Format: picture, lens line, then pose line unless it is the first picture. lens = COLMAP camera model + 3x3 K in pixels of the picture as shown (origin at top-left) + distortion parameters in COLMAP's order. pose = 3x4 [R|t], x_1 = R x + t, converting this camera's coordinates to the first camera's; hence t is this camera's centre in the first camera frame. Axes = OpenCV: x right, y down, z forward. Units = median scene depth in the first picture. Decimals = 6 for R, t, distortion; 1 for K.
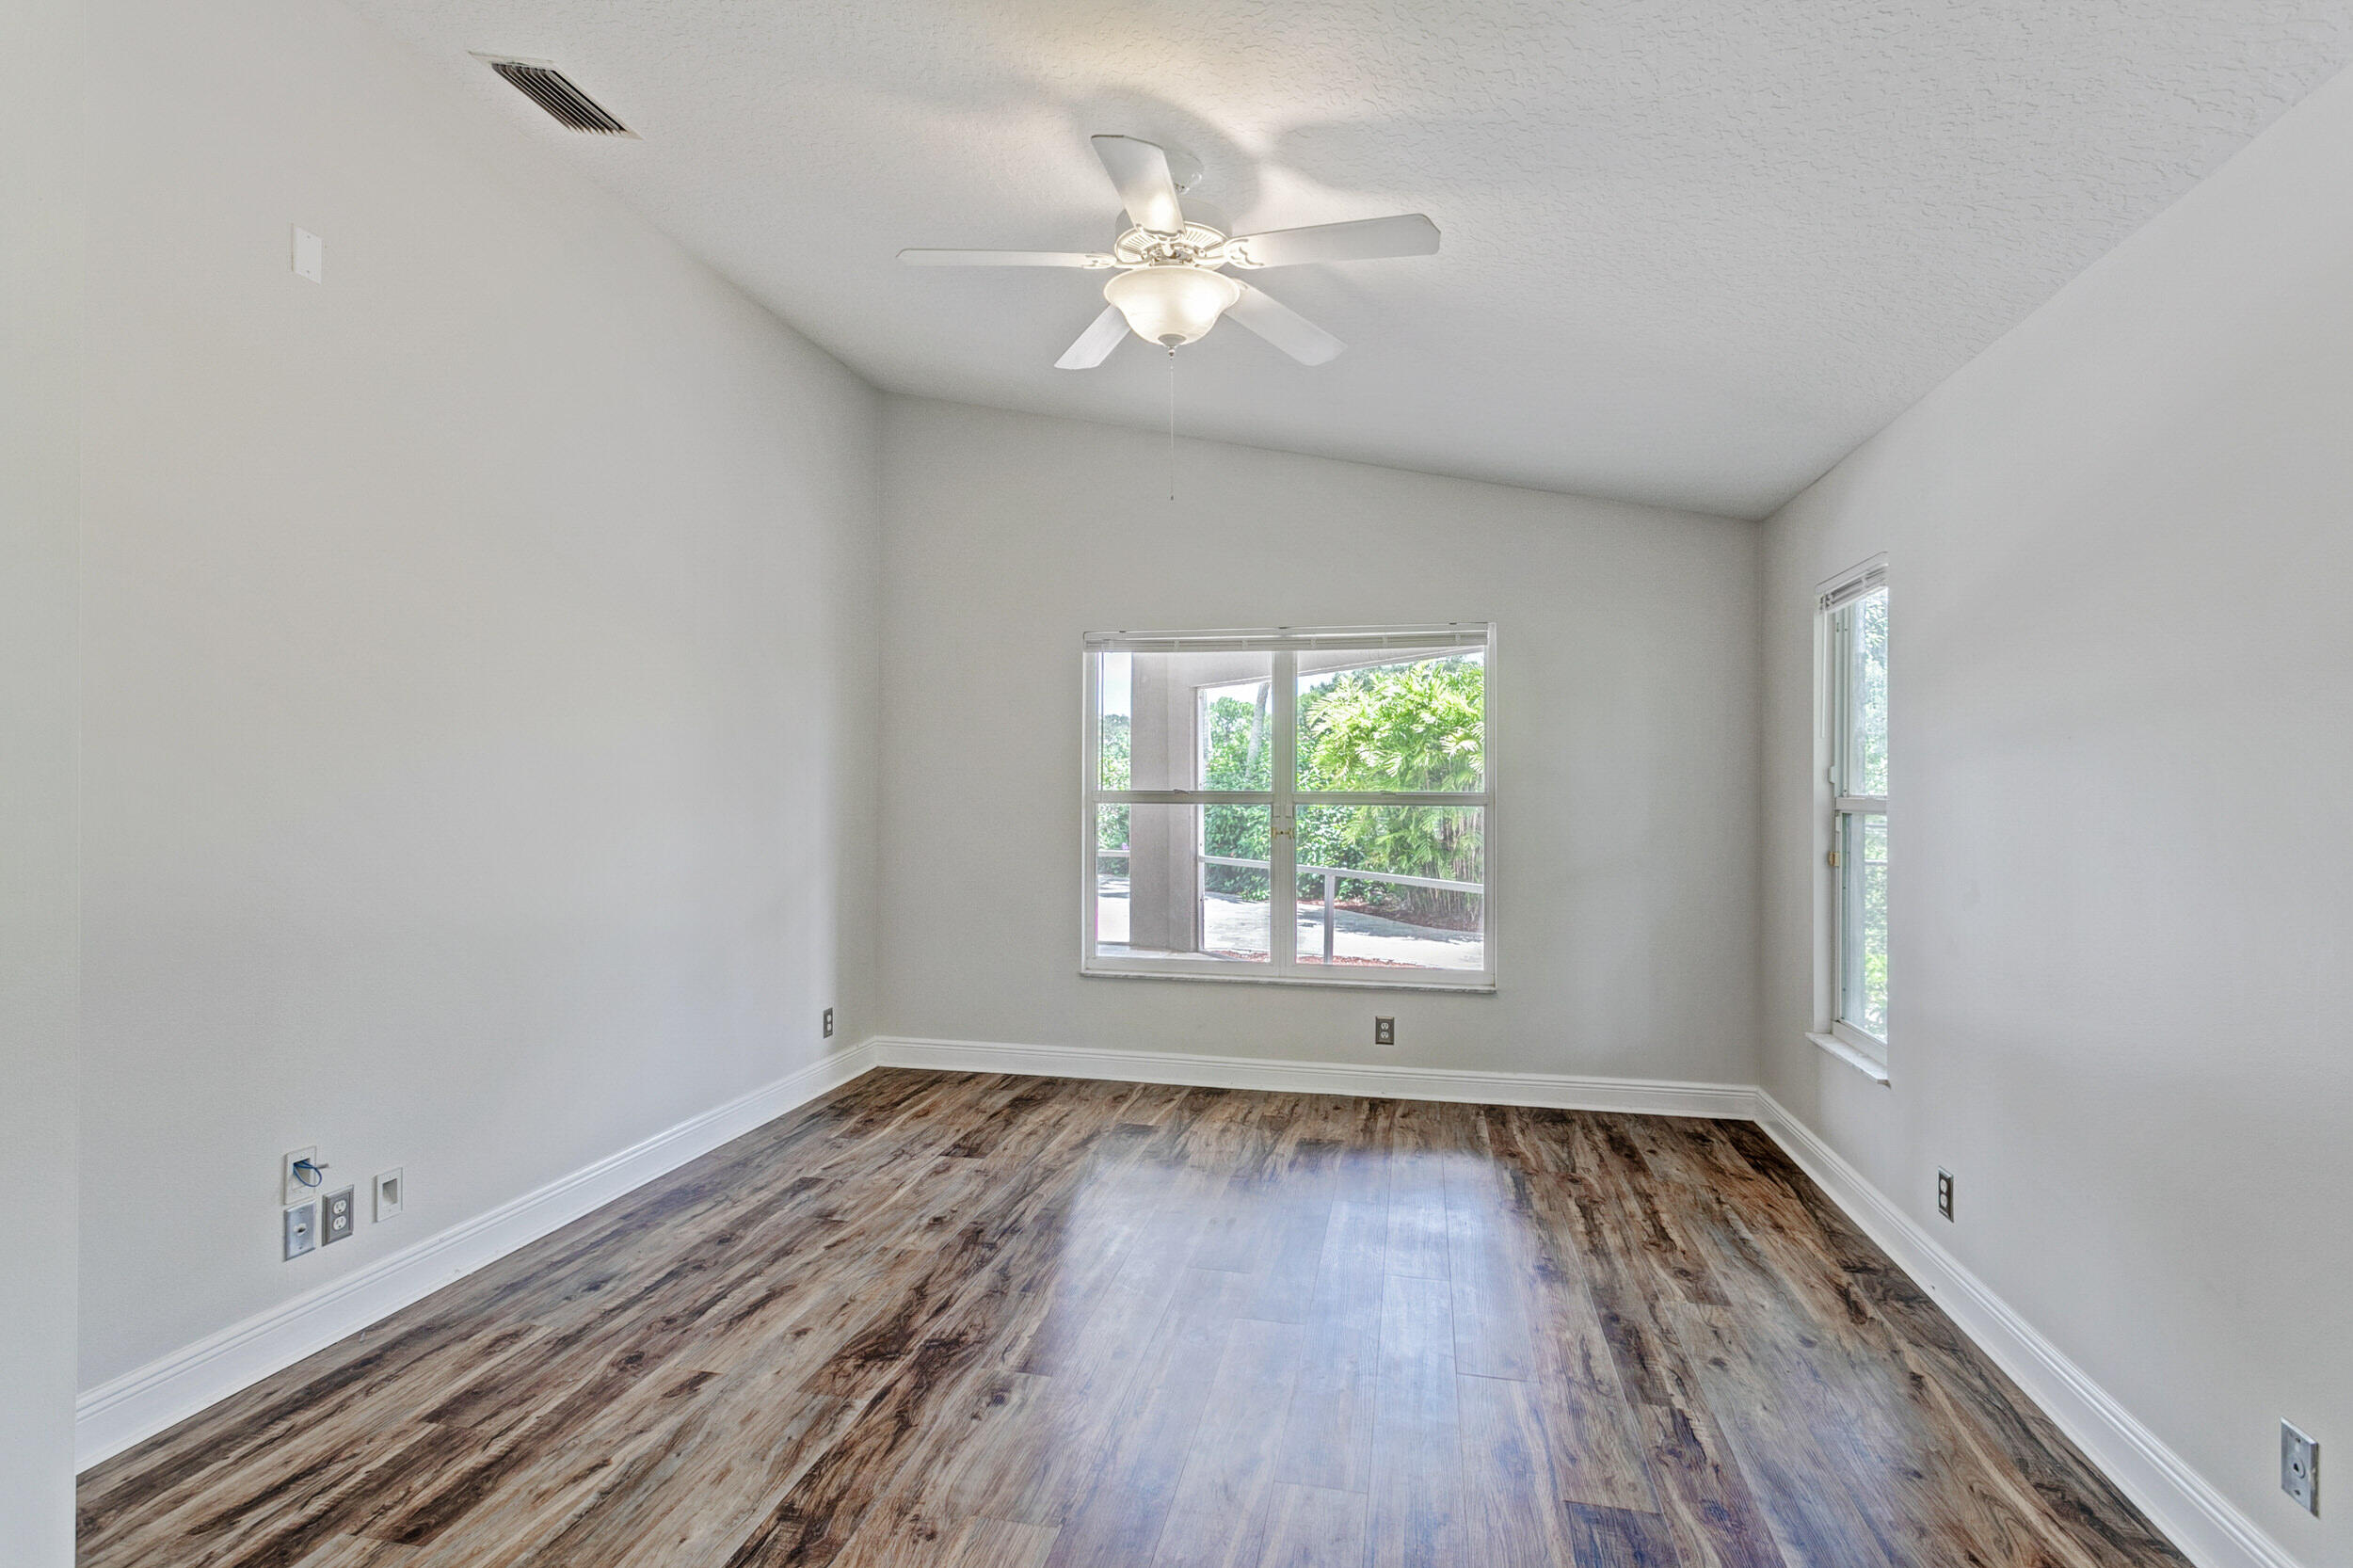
lens RADIAL K [[1133.9, 0, 1175.5], [0, 1133.9, 792.8], [0, 0, 1]] dist [-0.000777, 0.000741]
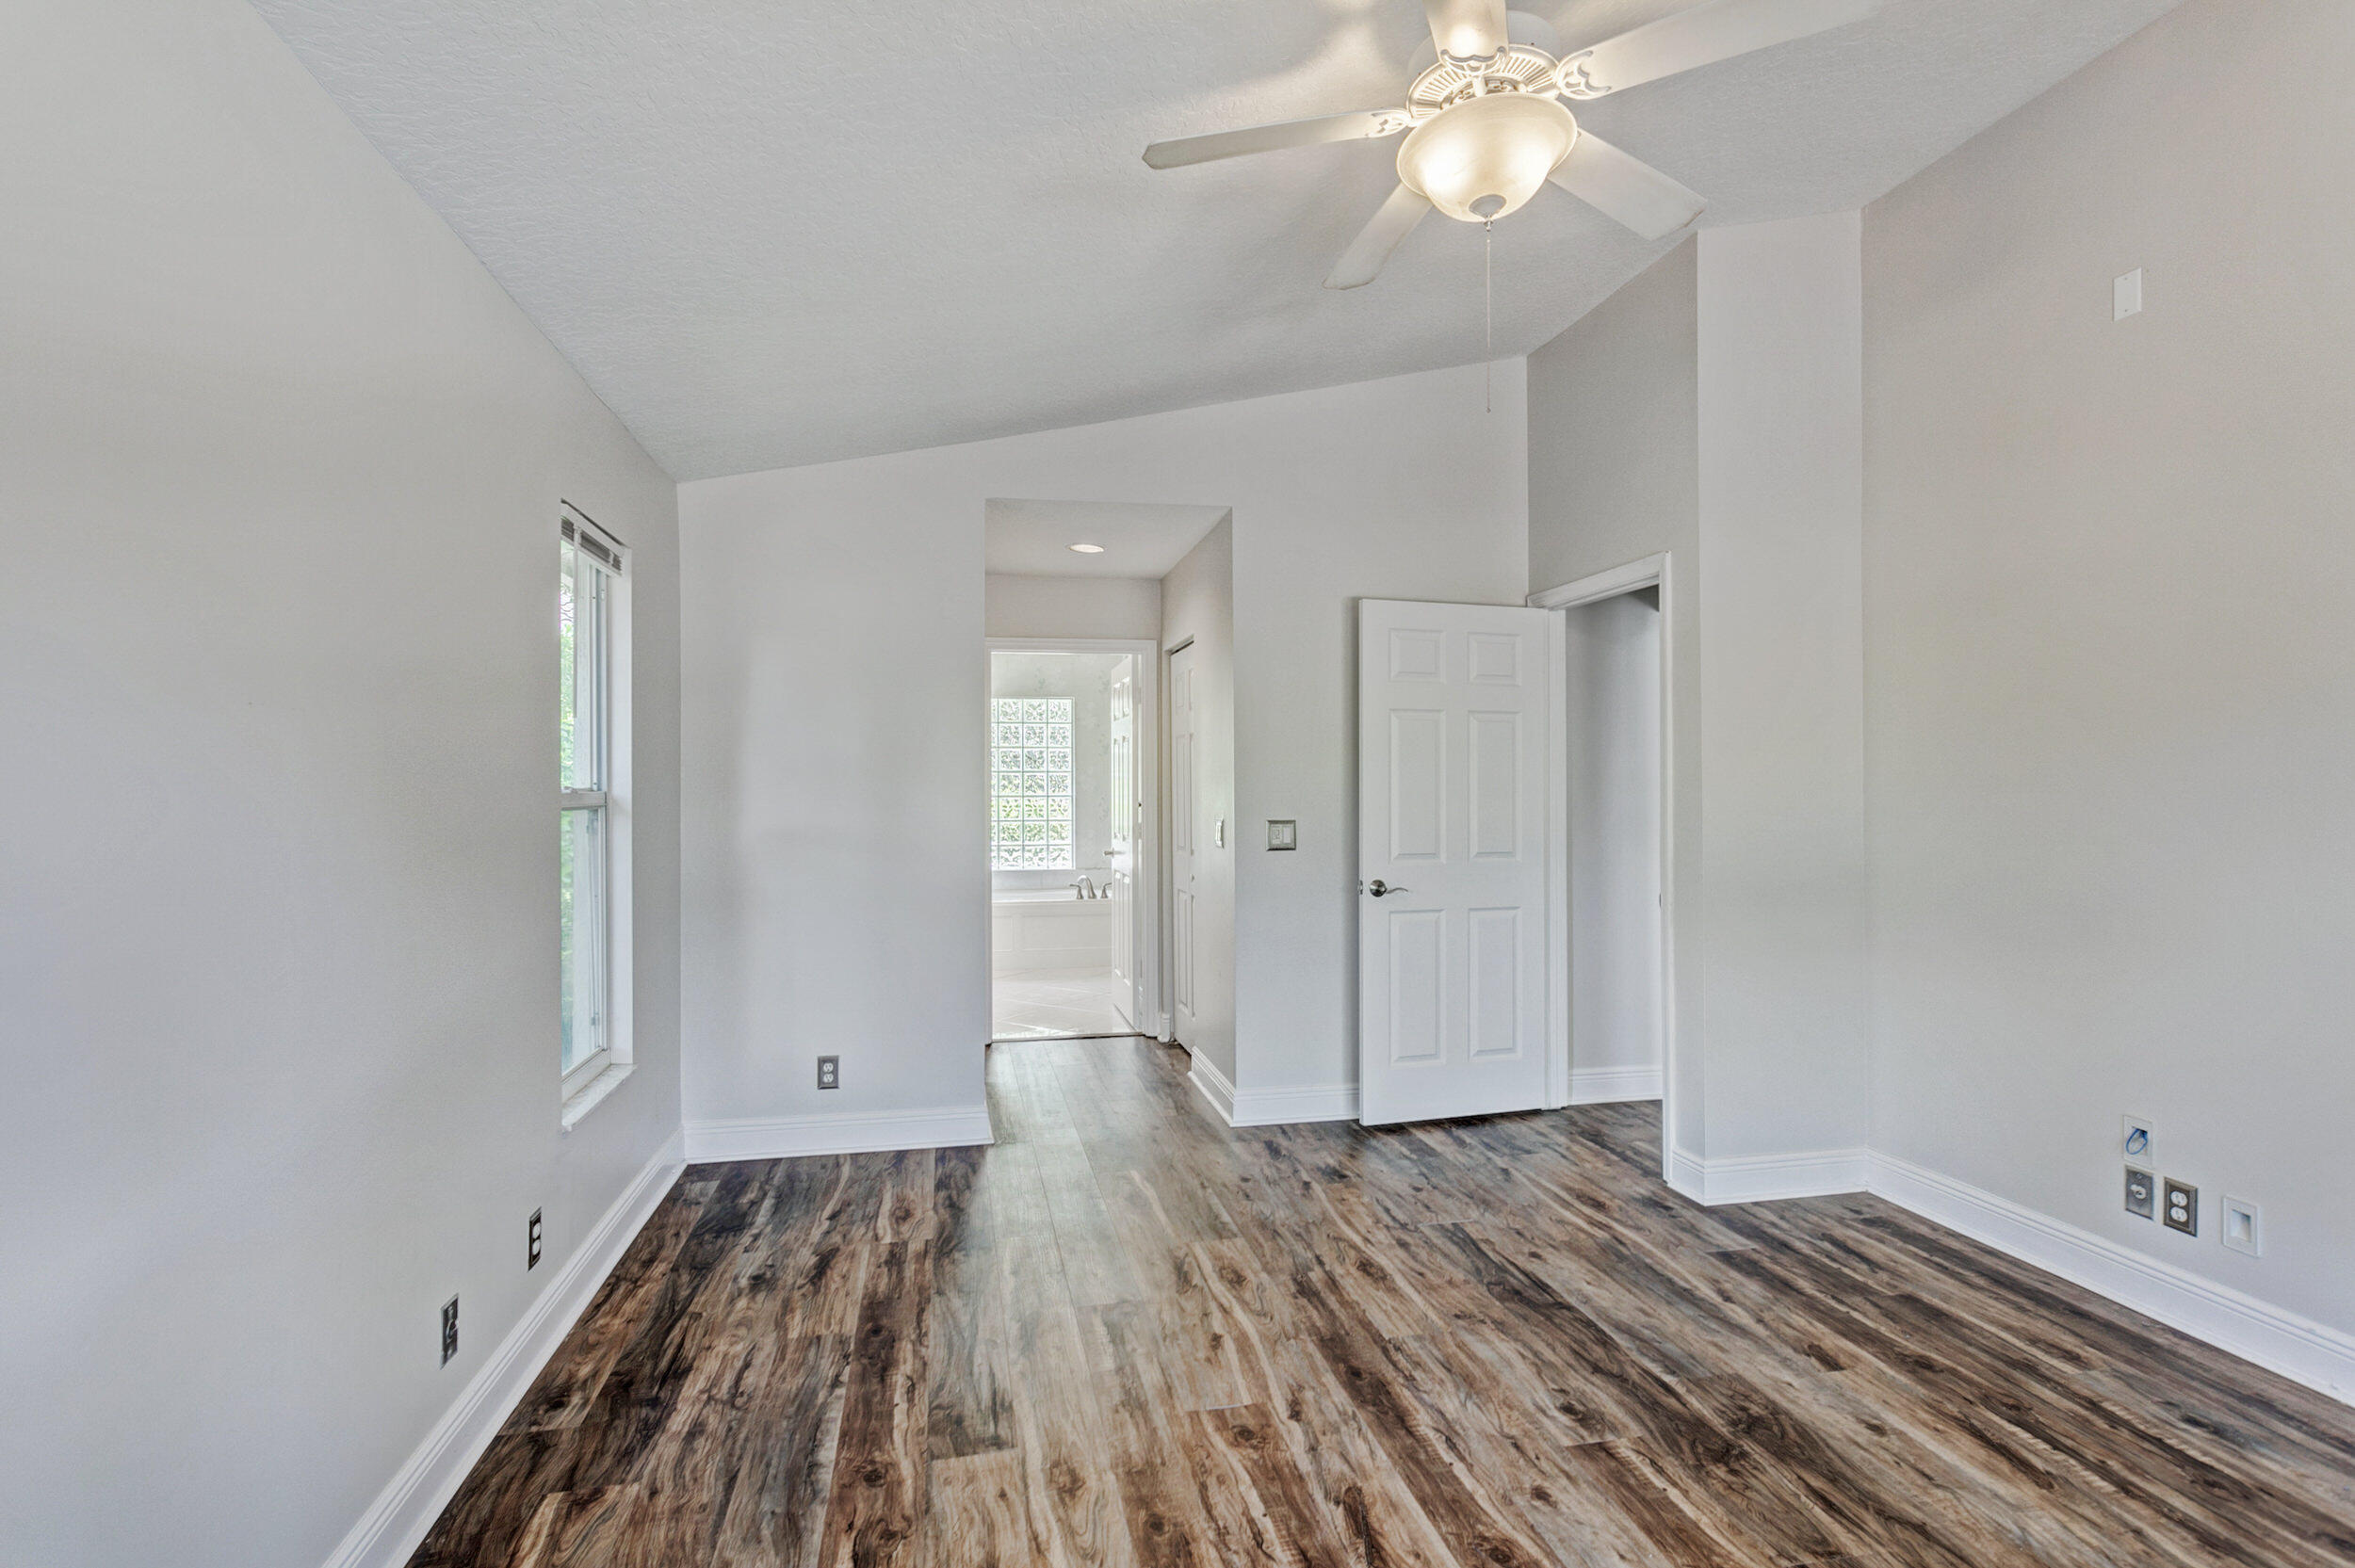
lens RADIAL K [[1134.7, 0, 1176.5], [0, 1134.7, 792.8], [0, 0, 1]] dist [-0.000777, 0.000741]
pose [[-0.916492, 0.002545, -0.400045, 0.489022], [-0.002609, 0.999920, 0.012340, -0.006569], [0.400045, 0.012353, -0.916412, 1.576984]]
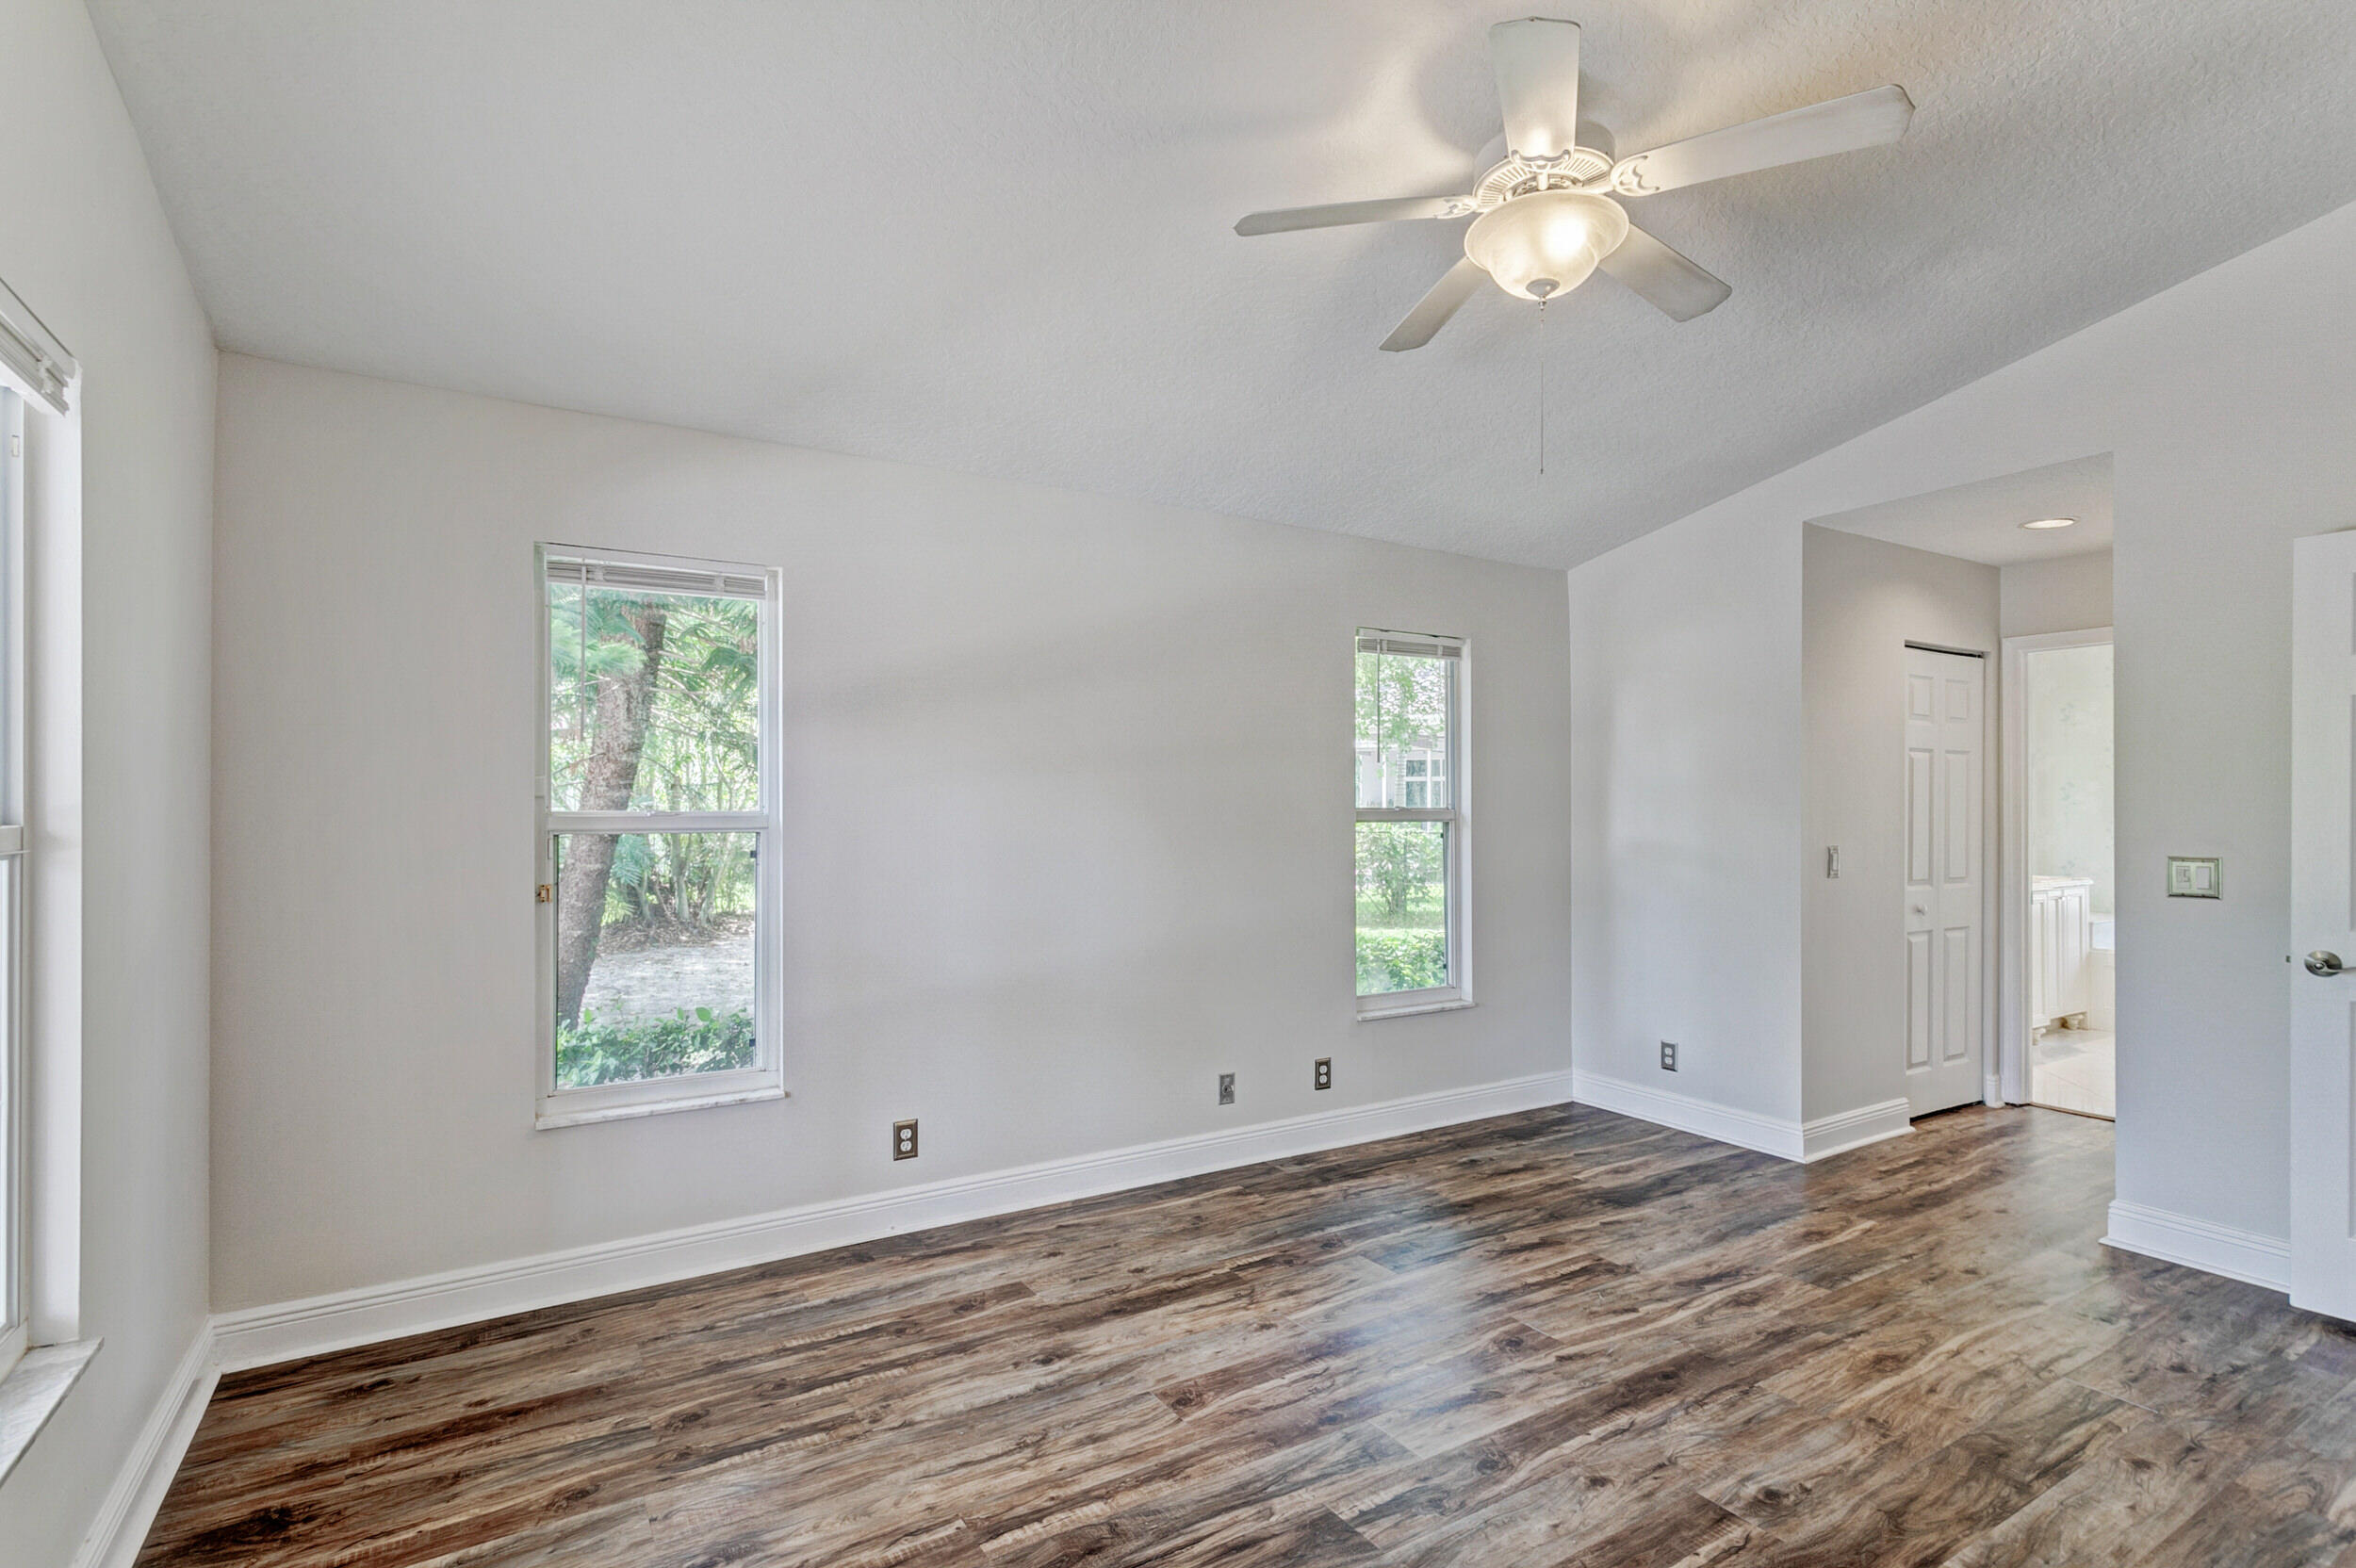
lens RADIAL K [[1135.3, 0, 1177.0], [0, 1135.3, 792.8], [0, 0, 1]] dist [-0.000777, 0.000741]
pose [[-0.690008, 0.003209, 0.723794, -0.432997], [0.002788, 0.999995, -0.001776, -0.015768], [-0.723796, 0.000793, -0.690013, 1.759050]]
